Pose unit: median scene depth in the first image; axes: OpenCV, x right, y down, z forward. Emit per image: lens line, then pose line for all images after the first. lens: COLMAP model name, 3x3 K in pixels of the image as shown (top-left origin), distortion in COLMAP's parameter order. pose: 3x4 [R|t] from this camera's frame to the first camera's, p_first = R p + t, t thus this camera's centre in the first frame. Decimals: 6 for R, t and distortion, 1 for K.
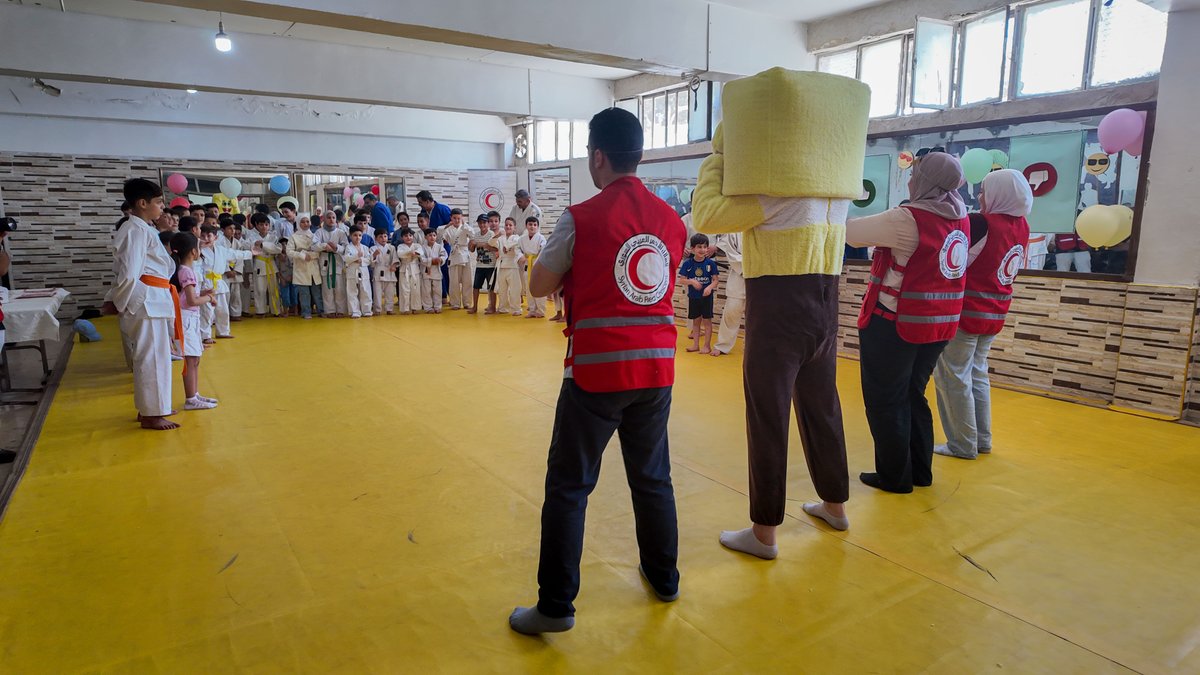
lens RADIAL K [[724.3, 0, 600.0], [0, 724.3, 337.5], [0, 0, 1]] dist [0.001099, 0.001110]
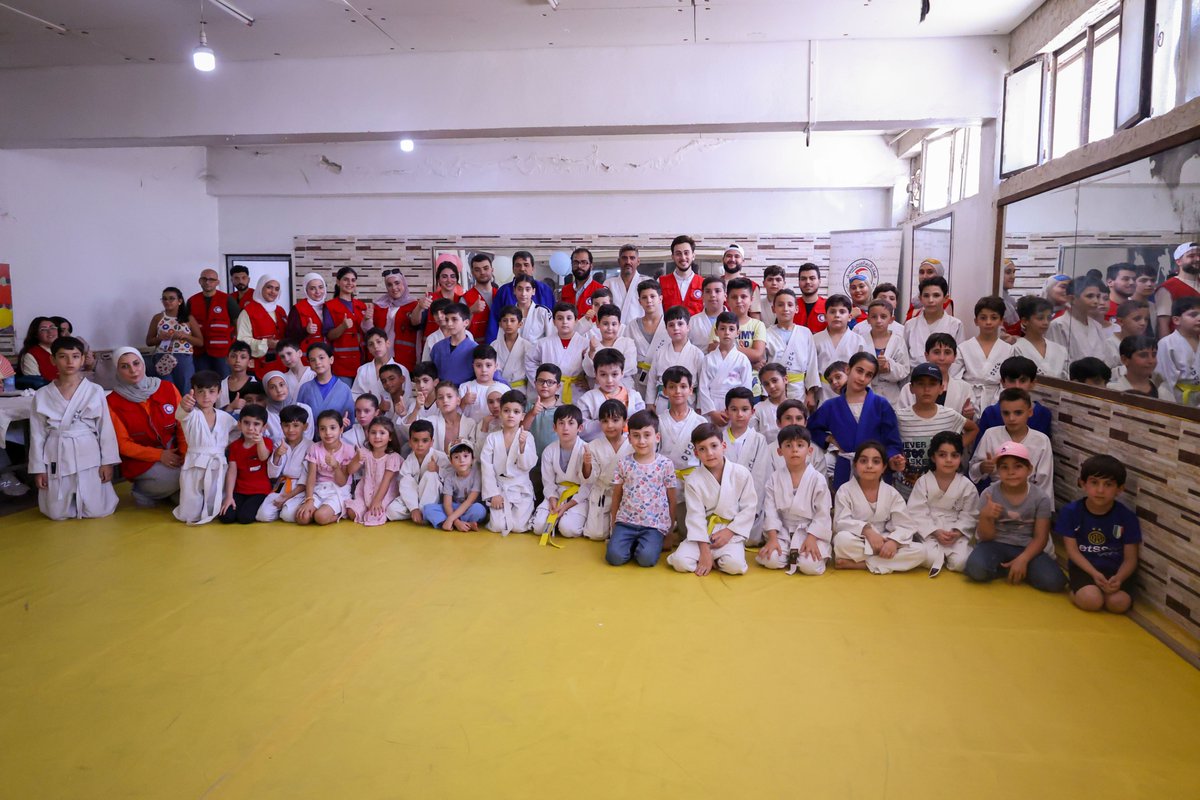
lens RADIAL K [[804.1, 0, 600.0], [0, 804.1, 400.0], [0, 0, 1]] dist [0.037566, 0.000425]
pose [[0.760293, 0.085799, -0.643889, 0.160922], [-0.108143, 0.994124, 0.004775, -0.075363], [0.640515, 0.066002, 0.765104, 0.382335]]
